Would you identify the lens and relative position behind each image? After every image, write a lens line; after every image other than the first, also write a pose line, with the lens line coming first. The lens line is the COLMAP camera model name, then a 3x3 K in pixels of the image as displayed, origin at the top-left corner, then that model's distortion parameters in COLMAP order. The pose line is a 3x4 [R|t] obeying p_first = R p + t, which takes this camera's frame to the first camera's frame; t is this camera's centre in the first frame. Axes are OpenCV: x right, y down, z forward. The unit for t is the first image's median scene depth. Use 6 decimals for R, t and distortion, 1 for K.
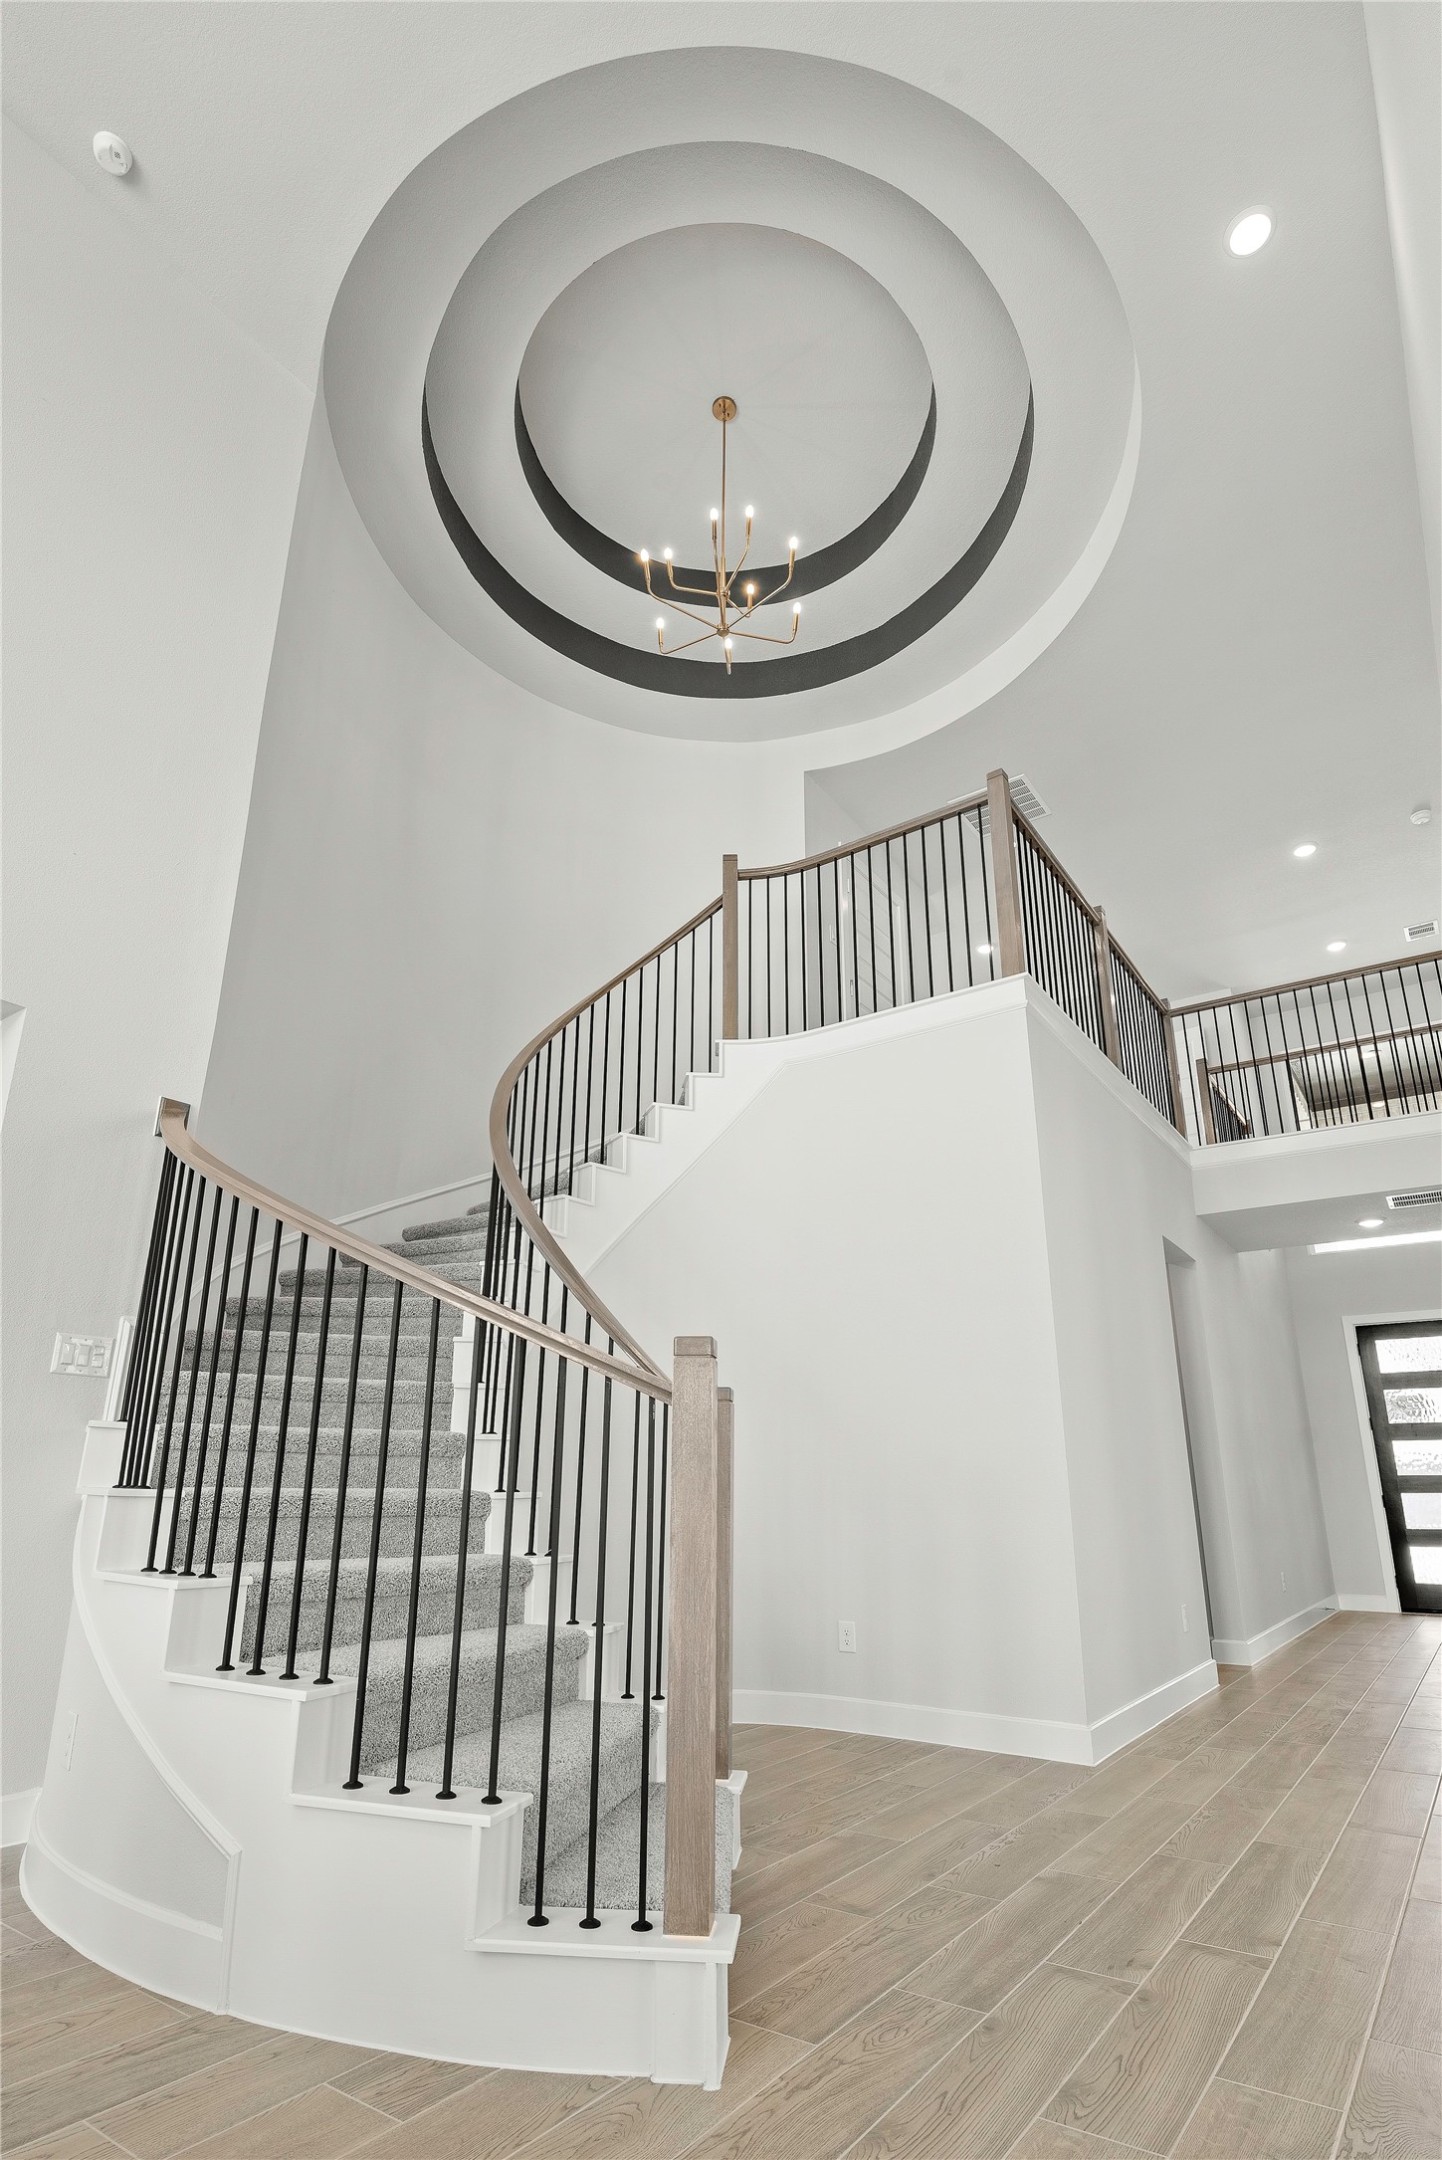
lens RADIAL K [[1088.2, 0, 694.3], [0, 1088.2, 1148.0], [0, 0, 1]] dist [-0.009124, -0.001117]
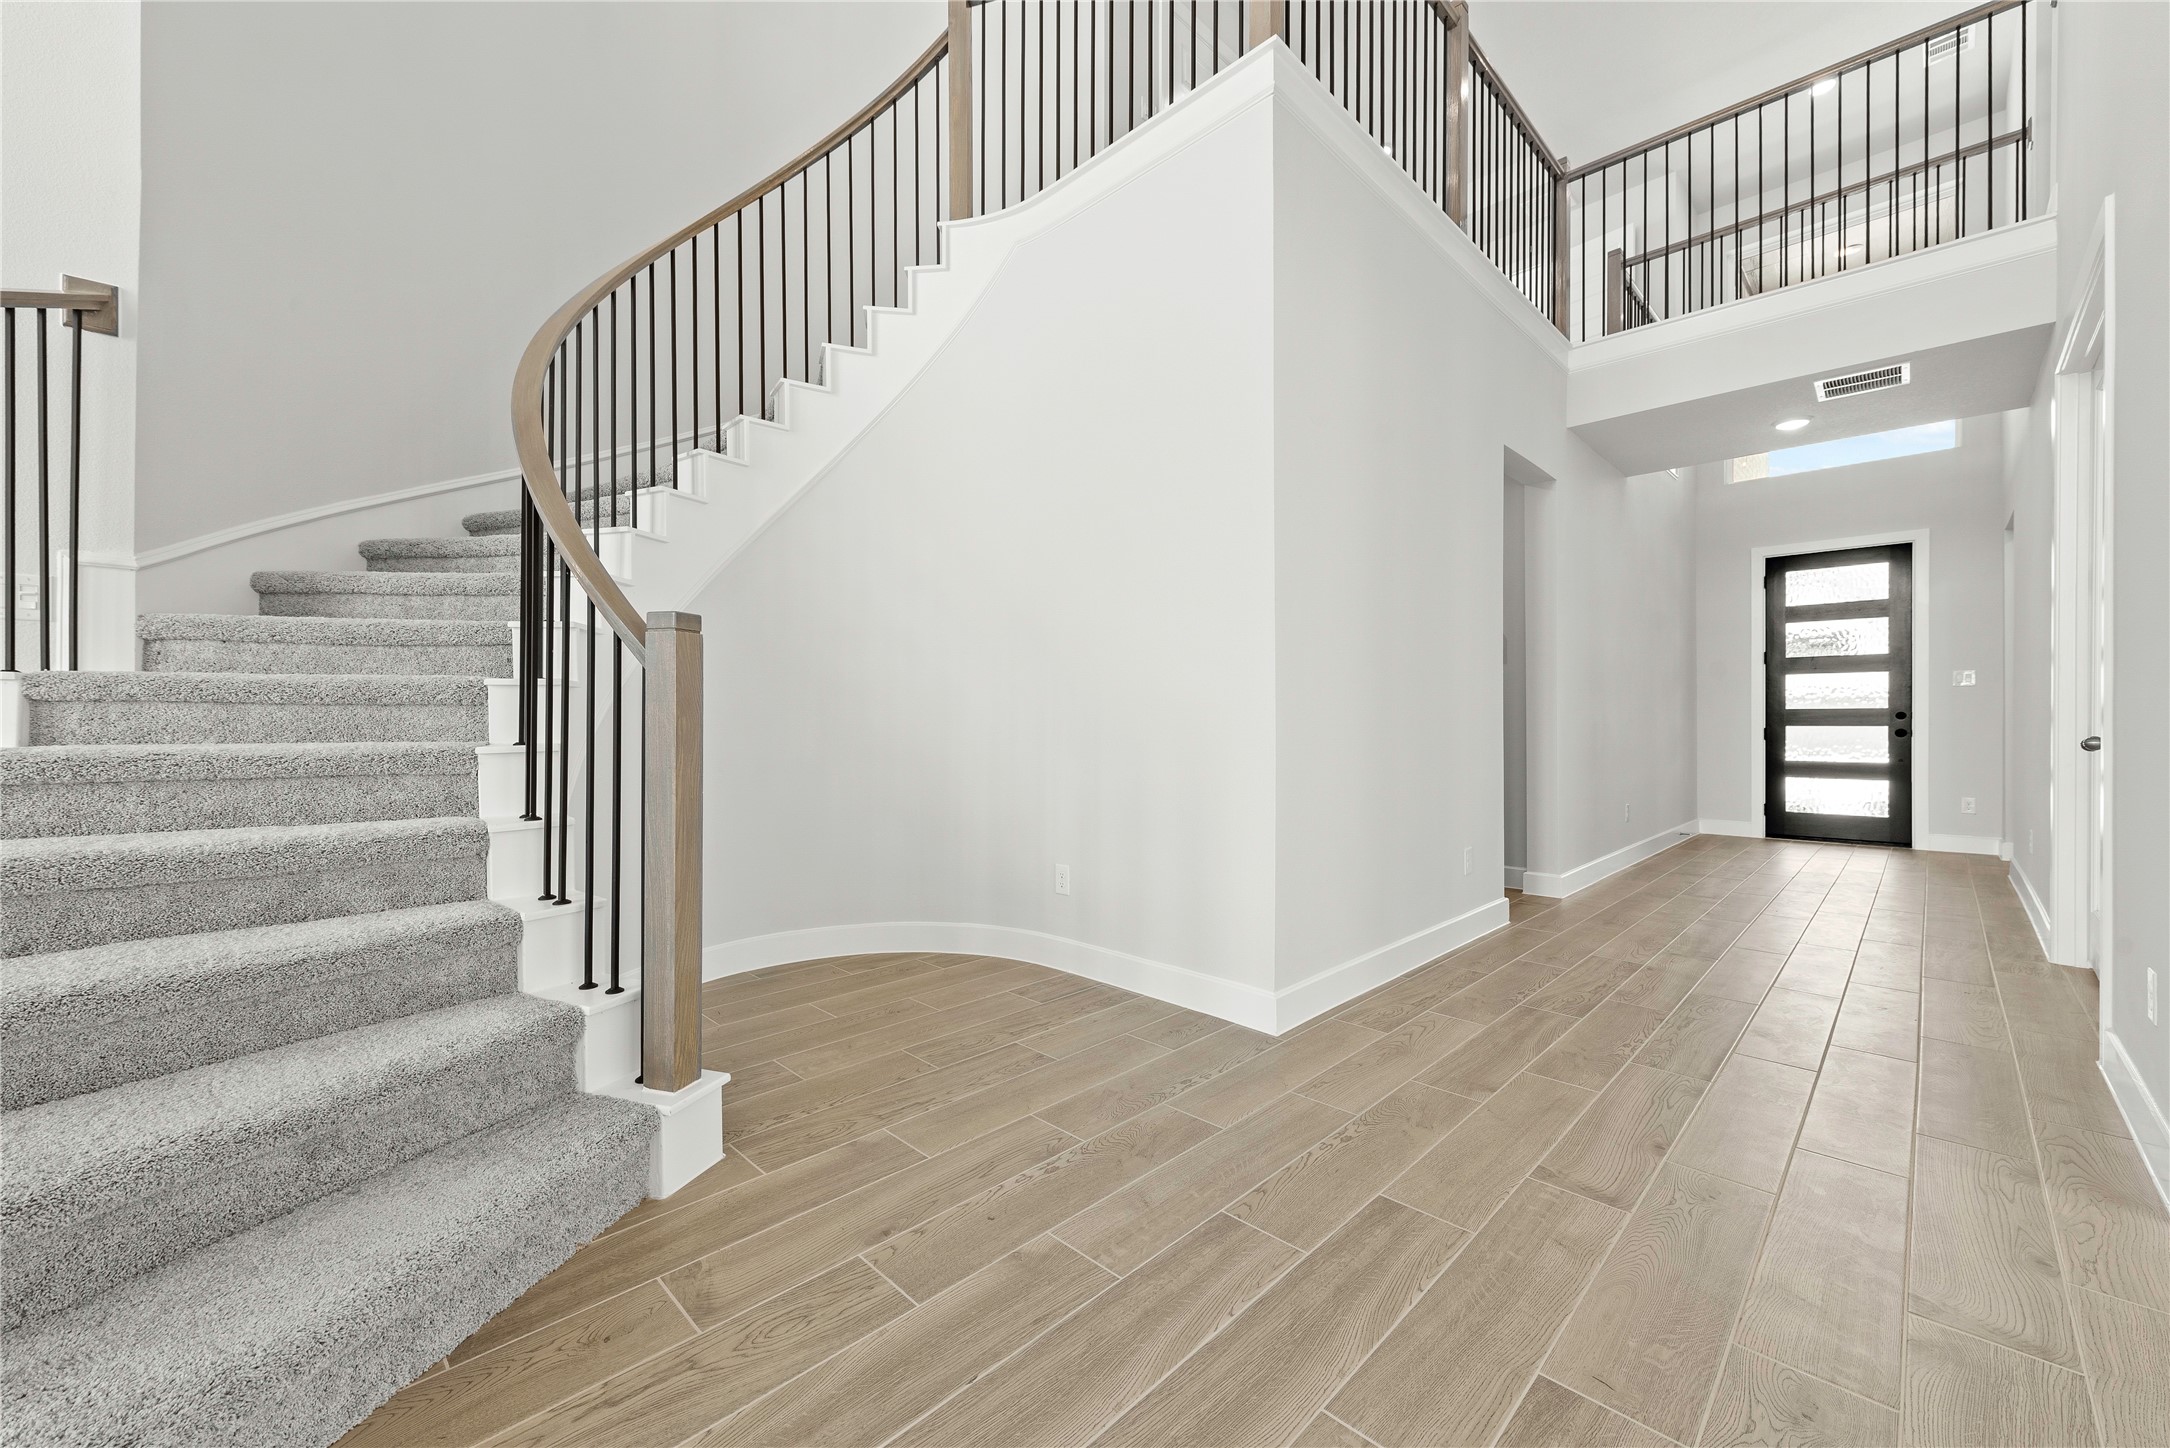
lens RADIAL K [[851.1, 0, 1071.6], [0, 851.1, 710.5], [0, 0, 1]] dist [0.008048, -0.002078]
pose [[0.987159, -0.007460, -0.159568, 0.241225], [0.053414, 0.956826, 0.285711, 0.085538], [0.150547, -0.290565, 0.944938, 0.303848]]
